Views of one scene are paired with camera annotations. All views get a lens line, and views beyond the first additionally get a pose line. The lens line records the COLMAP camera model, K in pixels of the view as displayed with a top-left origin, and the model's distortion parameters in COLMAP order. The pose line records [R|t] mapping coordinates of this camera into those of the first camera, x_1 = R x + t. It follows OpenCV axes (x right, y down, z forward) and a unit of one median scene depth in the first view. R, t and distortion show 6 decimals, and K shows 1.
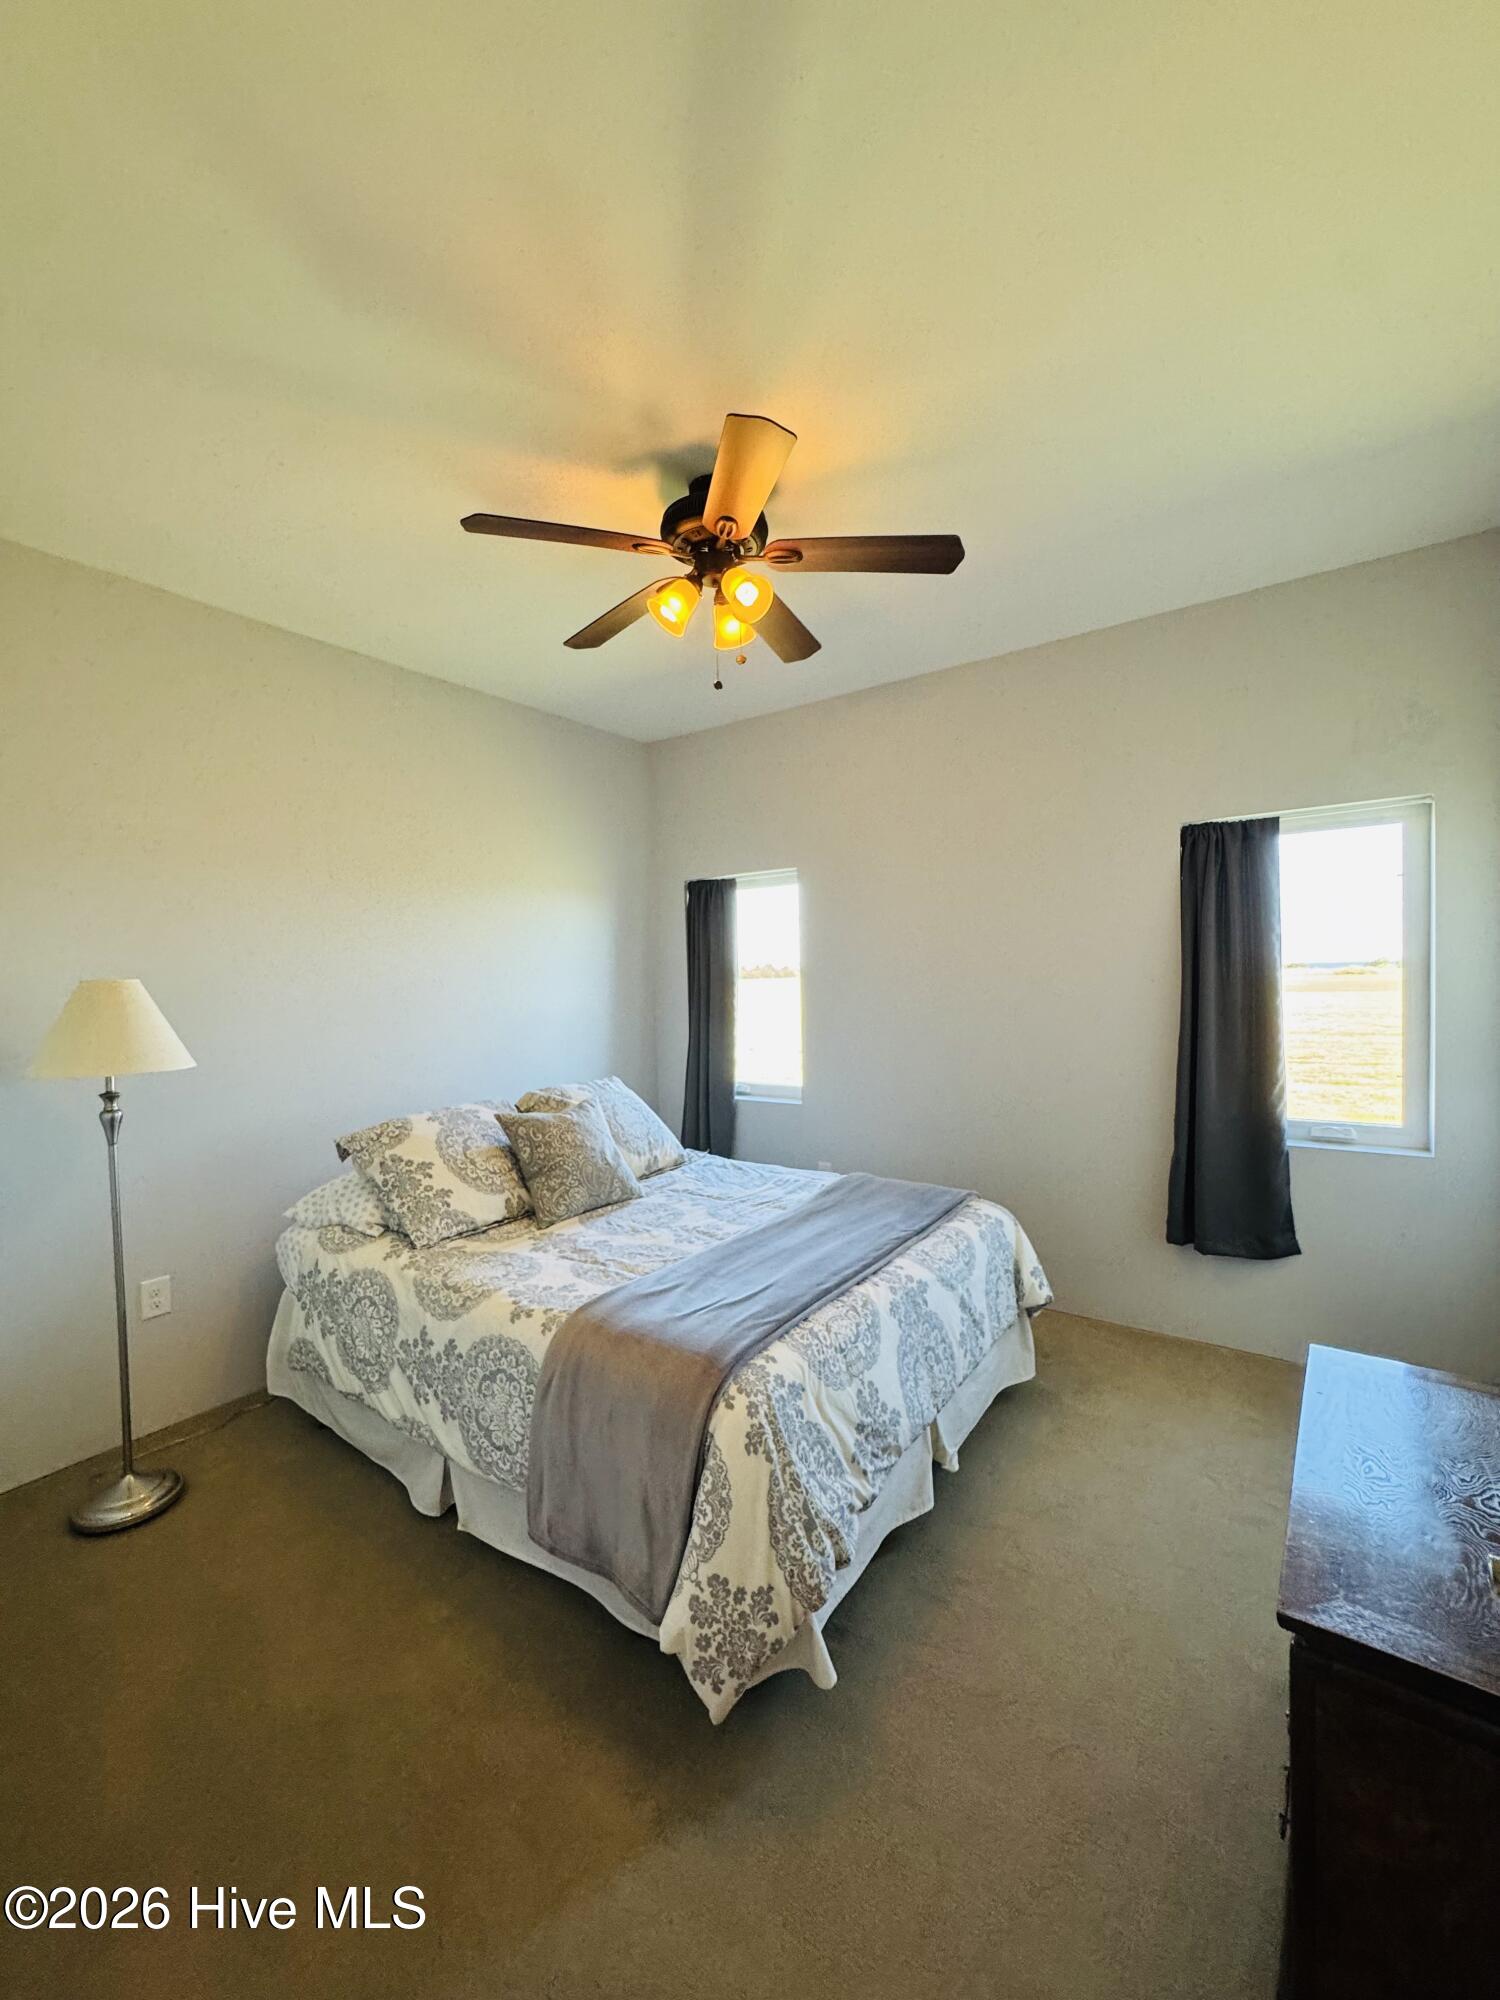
lens RADIAL K [[799.2, 0, 747.8], [0, 799.2, 991.6], [0, 0, 1]] dist [-0.003107, -0.000097]
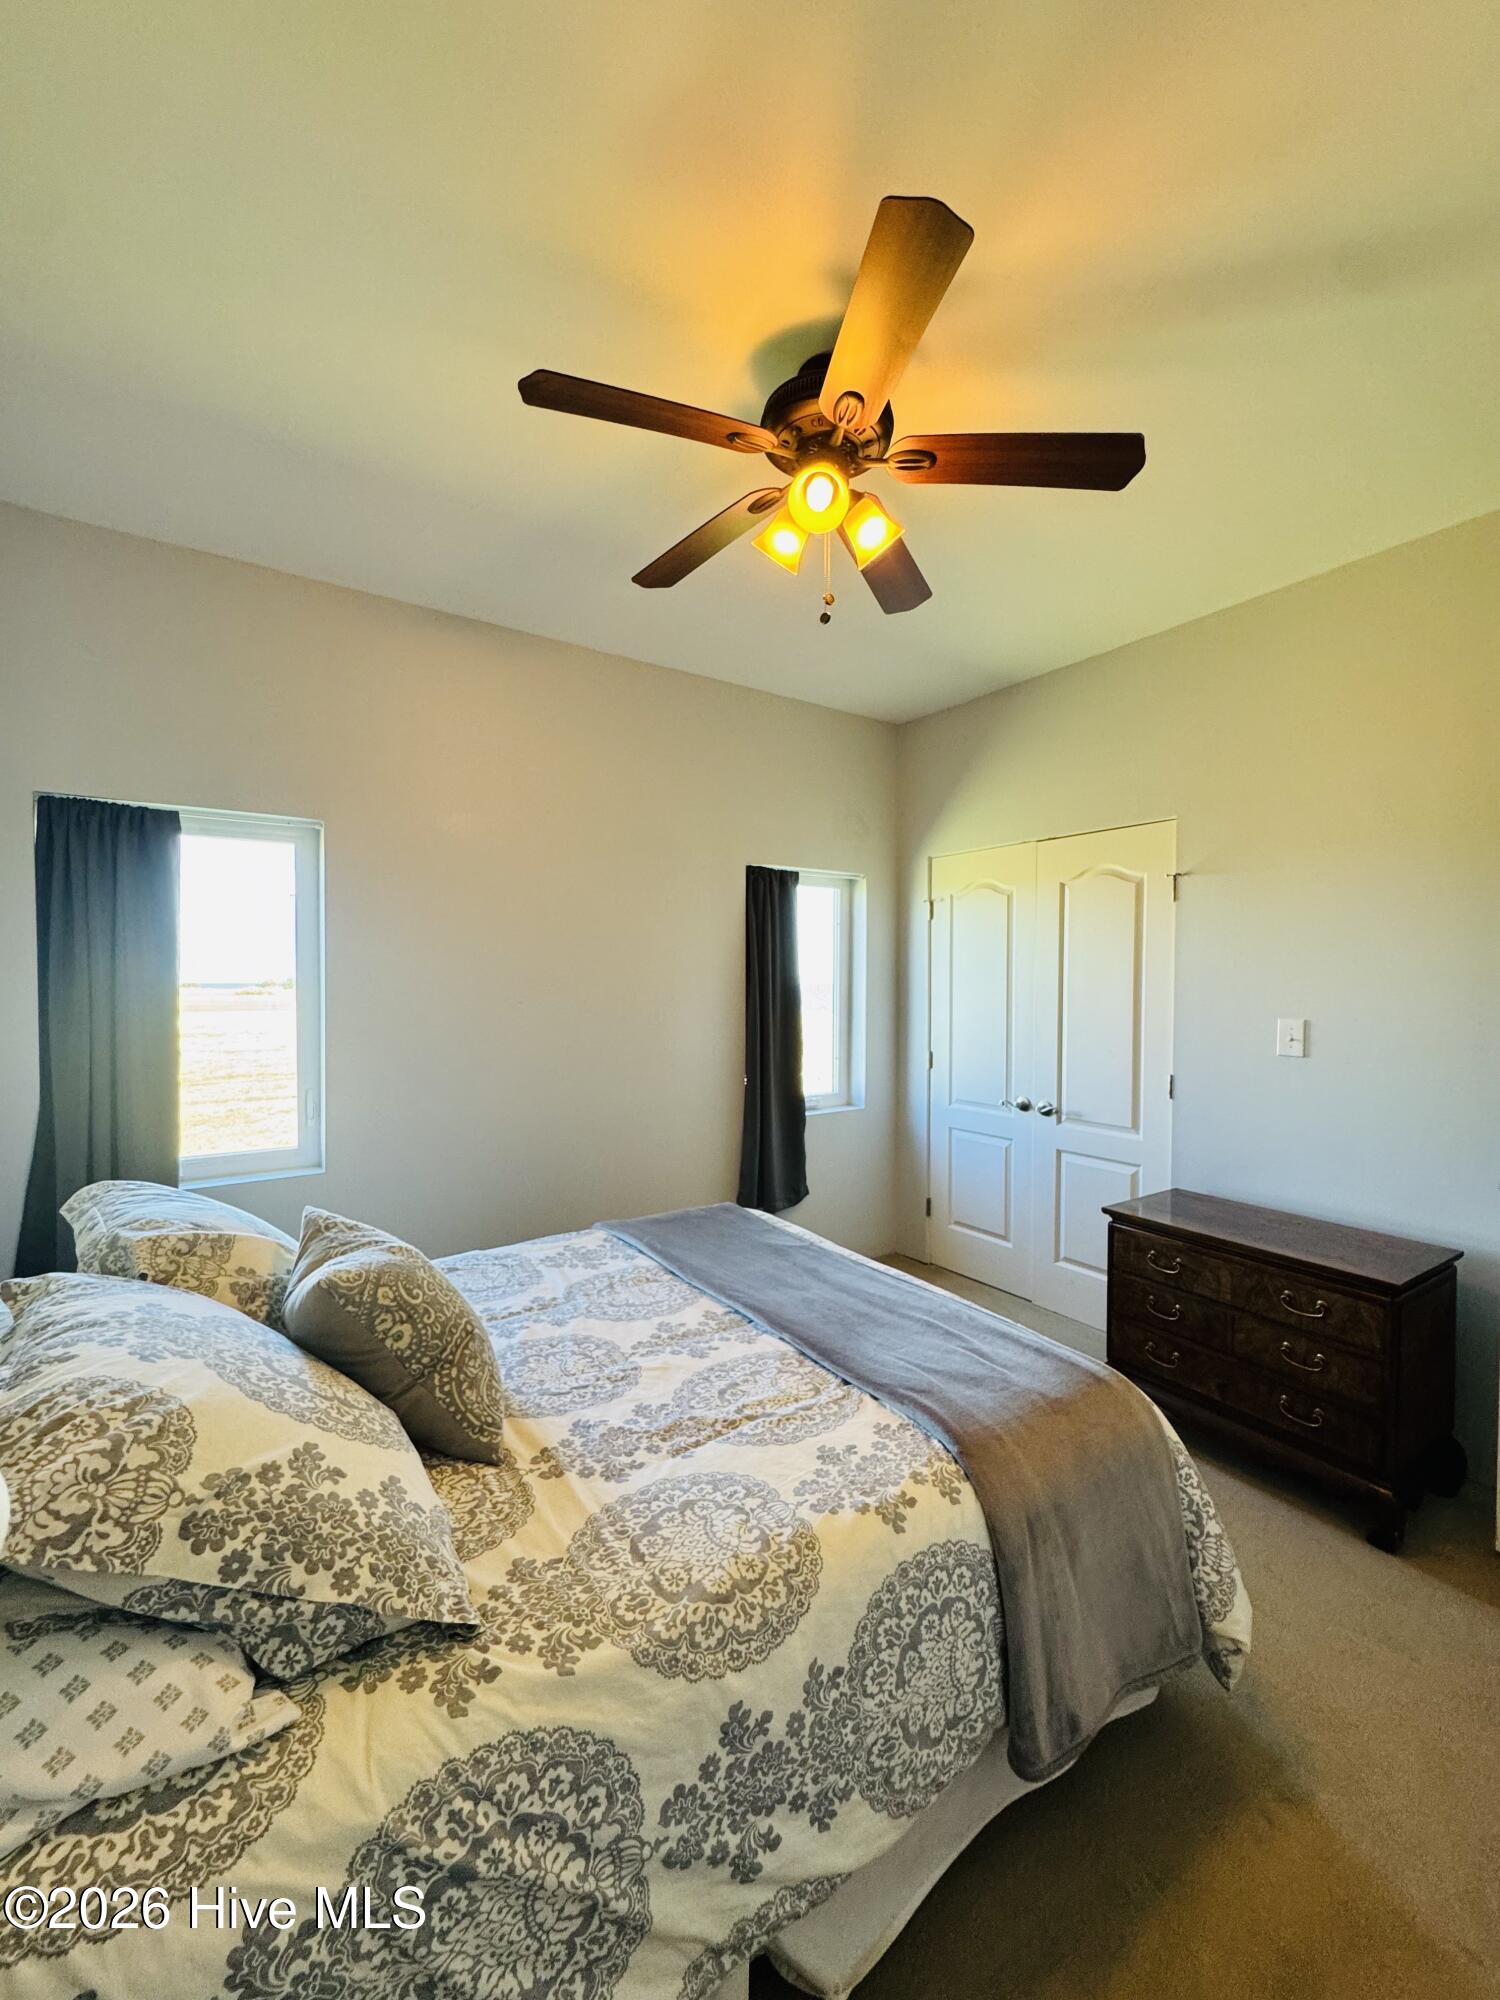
lens RADIAL K [[799.2, 0, 750.7], [0, 799.2, 992.8], [0, 0, 1]] dist [-0.003107, -0.000097]
pose [[0.348304, 0.010970, 0.937317, -0.754598], [0.011333, 0.999809, -0.015913, 0.007443], [-0.937313, 0.016165, 0.348113, 0.733710]]
